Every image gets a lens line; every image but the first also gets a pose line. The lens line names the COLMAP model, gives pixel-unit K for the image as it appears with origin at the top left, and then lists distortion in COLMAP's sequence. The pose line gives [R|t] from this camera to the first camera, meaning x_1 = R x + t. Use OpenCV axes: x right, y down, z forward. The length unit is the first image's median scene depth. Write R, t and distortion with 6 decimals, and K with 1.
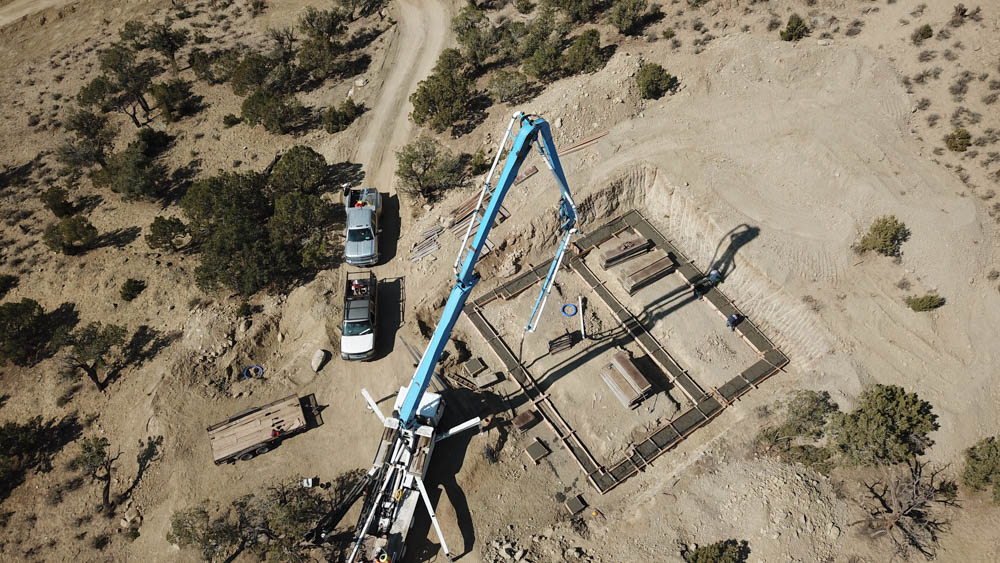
lens RADIAL K [[765.1, 0, 504.0], [0, 765.1, 271.7], [0, 0, 1]] dist [0.009111, -0.006347]
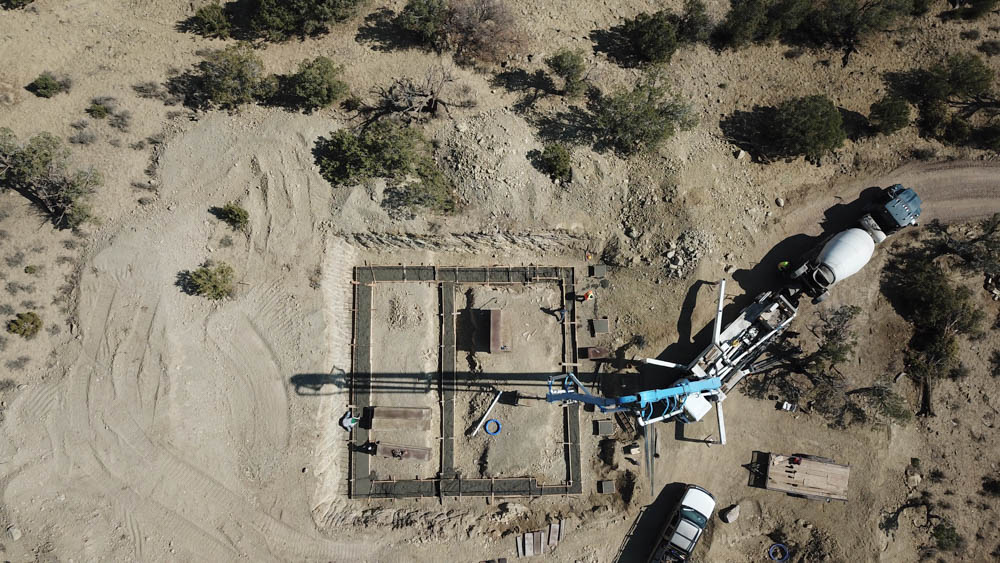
lens RADIAL K [[765.1, 0, 504.0], [0, 765.1, 271.7], [0, 0, 1]] dist [0.009111, -0.006347]
pose [[-0.832201, -0.551404, 0.058266, 0.138400], [0.433190, -0.580977, 0.689066, -0.554793], [-0.346103, 0.598682, 0.722353, 0.166097]]
